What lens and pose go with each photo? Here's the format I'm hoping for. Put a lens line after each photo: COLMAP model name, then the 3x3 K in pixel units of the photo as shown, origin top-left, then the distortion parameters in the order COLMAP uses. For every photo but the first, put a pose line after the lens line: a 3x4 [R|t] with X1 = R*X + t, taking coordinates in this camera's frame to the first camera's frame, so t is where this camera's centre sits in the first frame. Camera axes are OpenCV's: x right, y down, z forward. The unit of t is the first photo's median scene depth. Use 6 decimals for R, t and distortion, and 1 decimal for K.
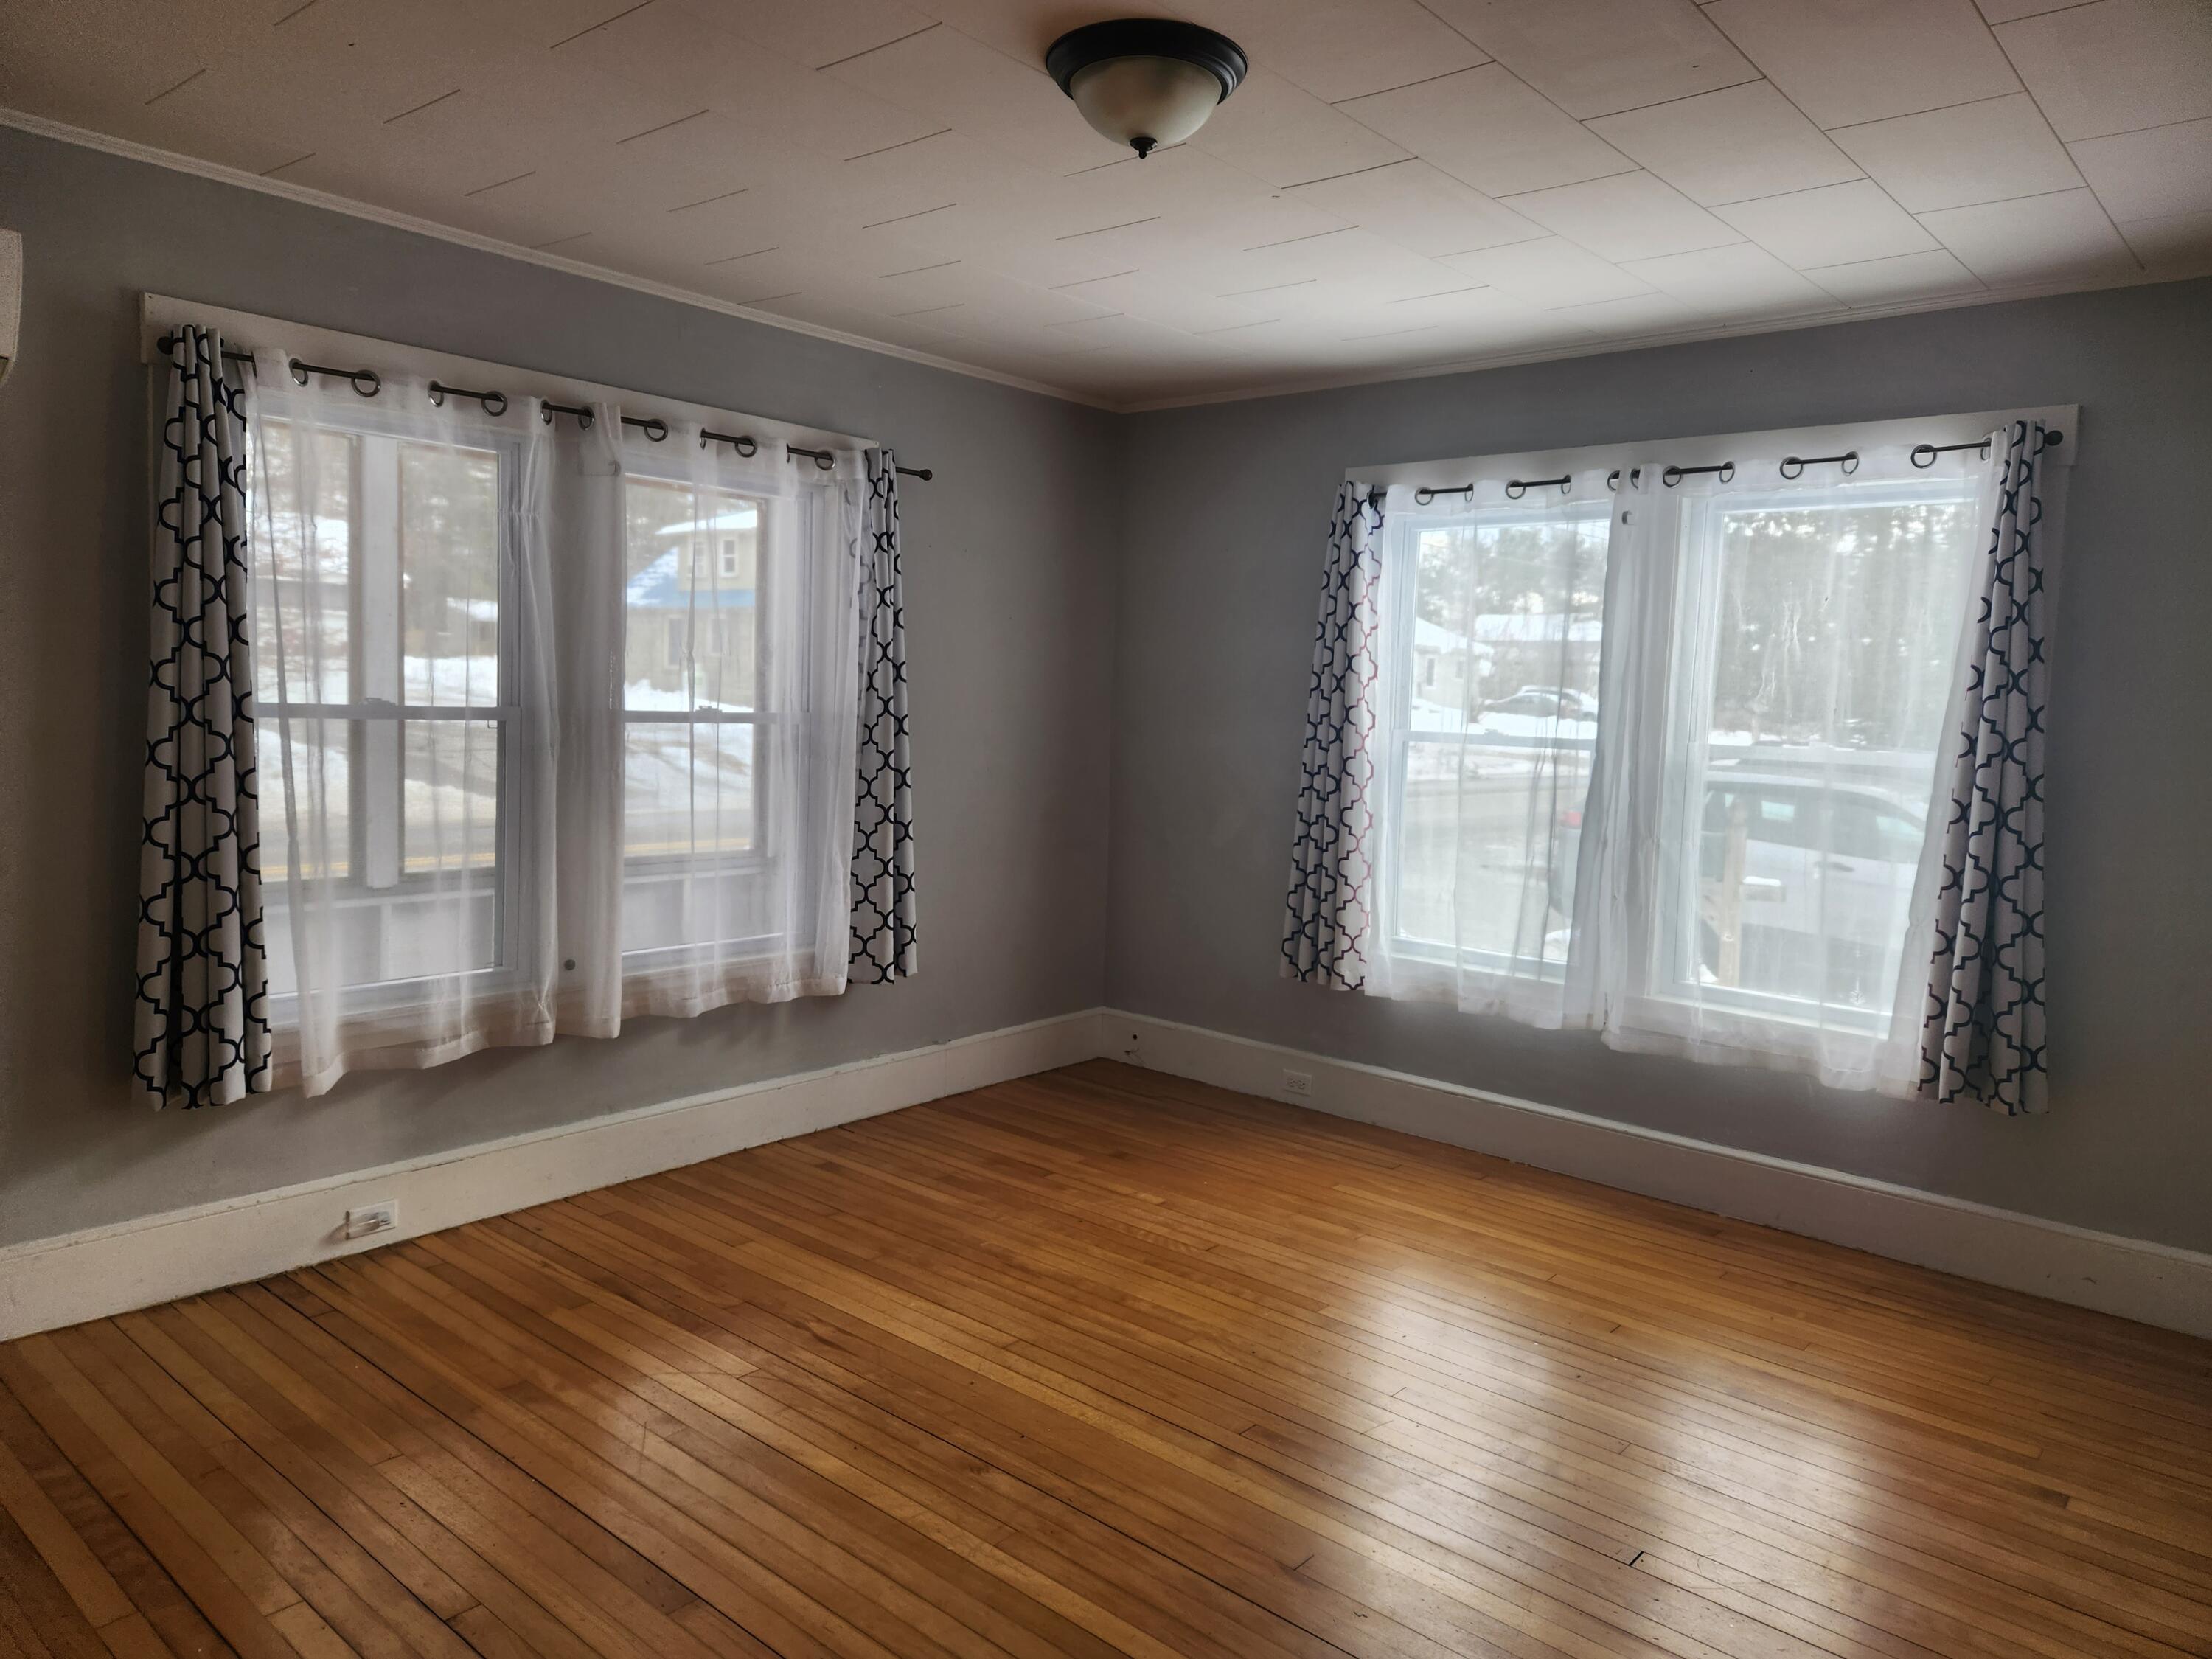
lens RADIAL K [[1467.1, 0, 1098.1], [0, 1467.1, 824.1], [0, 0, 1]] dist [0.072267, -0.063249]
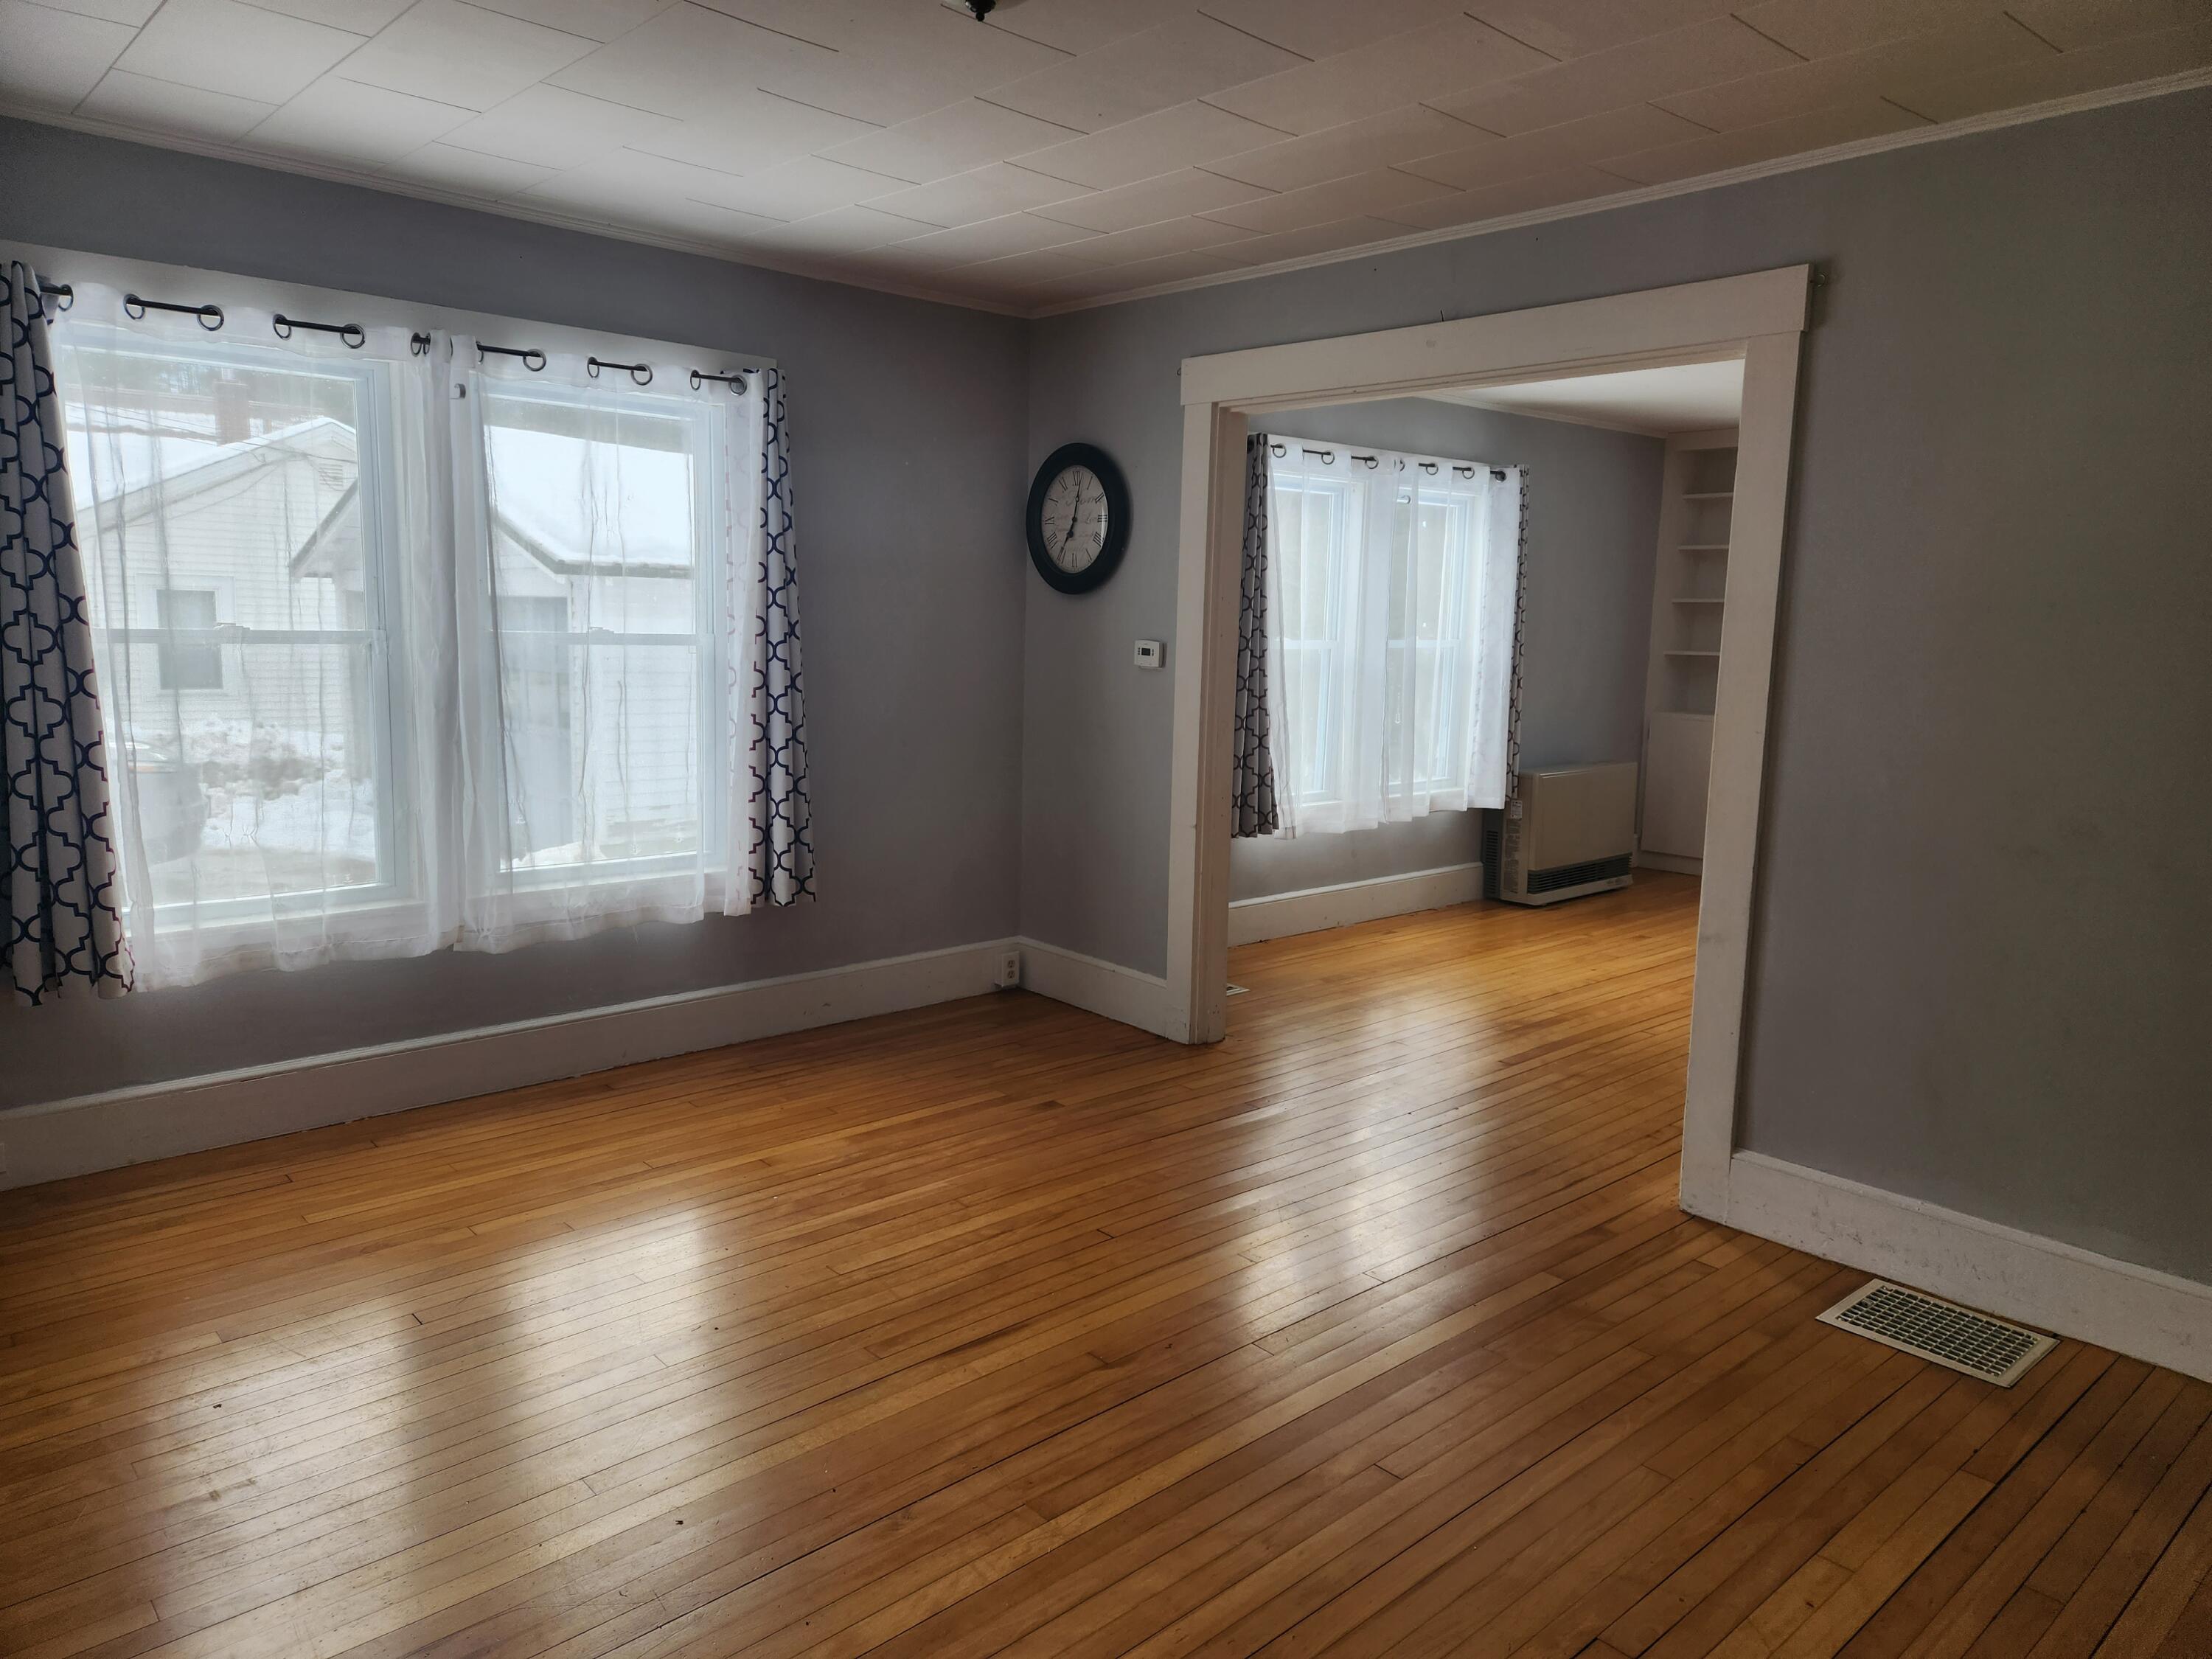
lens RADIAL K [[1467.1, 0, 1098.9], [0, 1467.1, 818.1], [0, 0, 1]] dist [0.072267, -0.063249]
pose [[0.114632, -0.172281, 0.978355, -0.561286], [0.070969, 0.983751, 0.164915, -0.069048], [-0.990870, 0.050528, 0.124996, 0.502940]]
